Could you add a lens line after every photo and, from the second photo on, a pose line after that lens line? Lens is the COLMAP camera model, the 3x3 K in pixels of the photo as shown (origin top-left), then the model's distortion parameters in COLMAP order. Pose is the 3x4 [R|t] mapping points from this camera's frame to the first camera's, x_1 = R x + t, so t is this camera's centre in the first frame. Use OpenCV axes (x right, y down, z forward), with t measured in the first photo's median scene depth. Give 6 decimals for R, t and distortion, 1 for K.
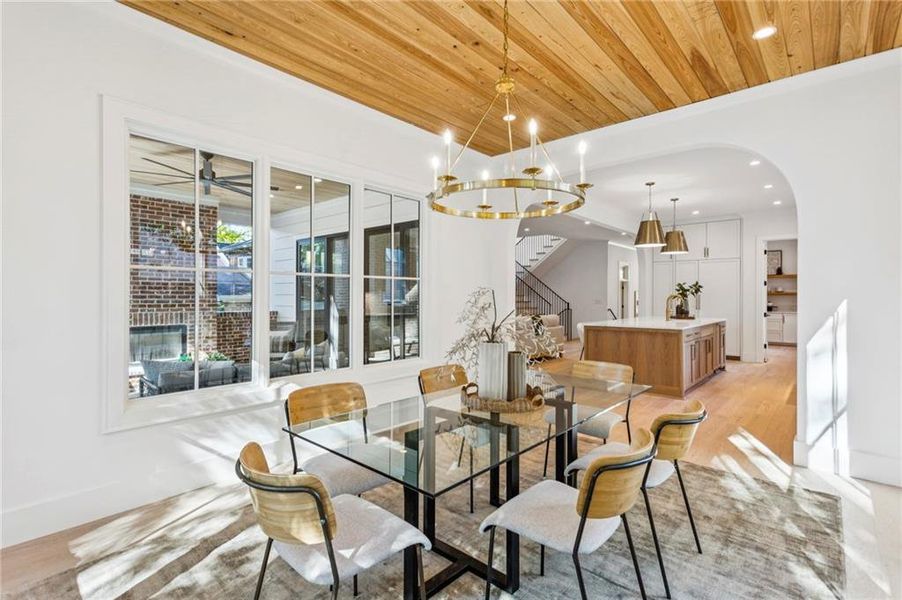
lens RADIAL K [[427.1, 0, 451.6], [0, 427.1, 297.2], [0, 0, 1]] dist [0.002707, 0.001790]
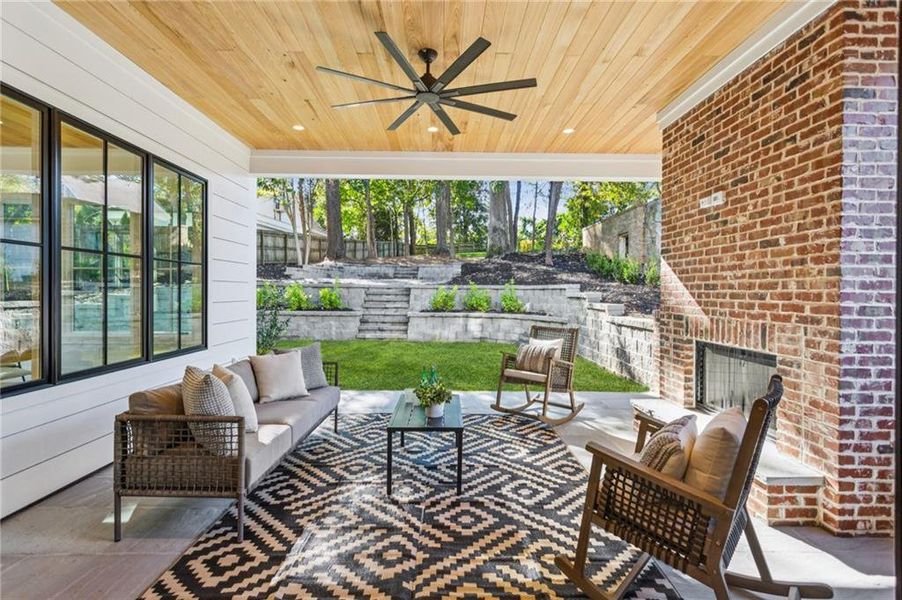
lens RADIAL K [[427.1, 0, 447.8], [0, 427.1, 298.5], [0, 0, 1]] dist [0.002707, 0.001790]
pose [[-0.729417, 0.004181, -0.684056, -0.119175], [-0.008178, 0.999857, 0.014831, 0.007939], [0.684020, 0.016412, -0.729278, 1.051031]]
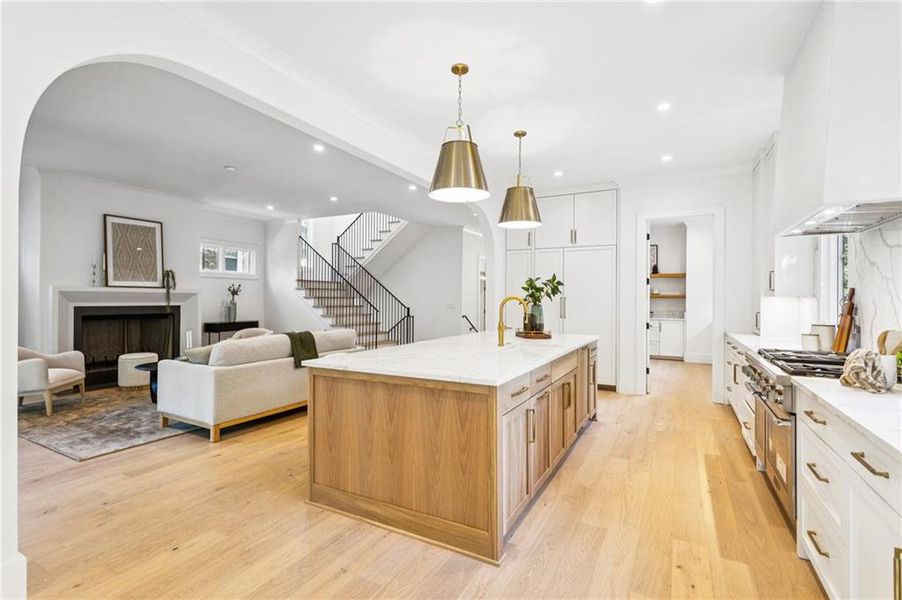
lens RADIAL K [[427.1, 0, 453.6], [0, 427.1, 298.6], [0, 0, 1]] dist [0.002707, 0.001790]
pose [[0.971052, 0.004059, 0.238832, 0.291121], [-0.003580, 0.999991, -0.002437, -0.001602], [-0.238840, 0.001511, 0.971058, 0.449879]]
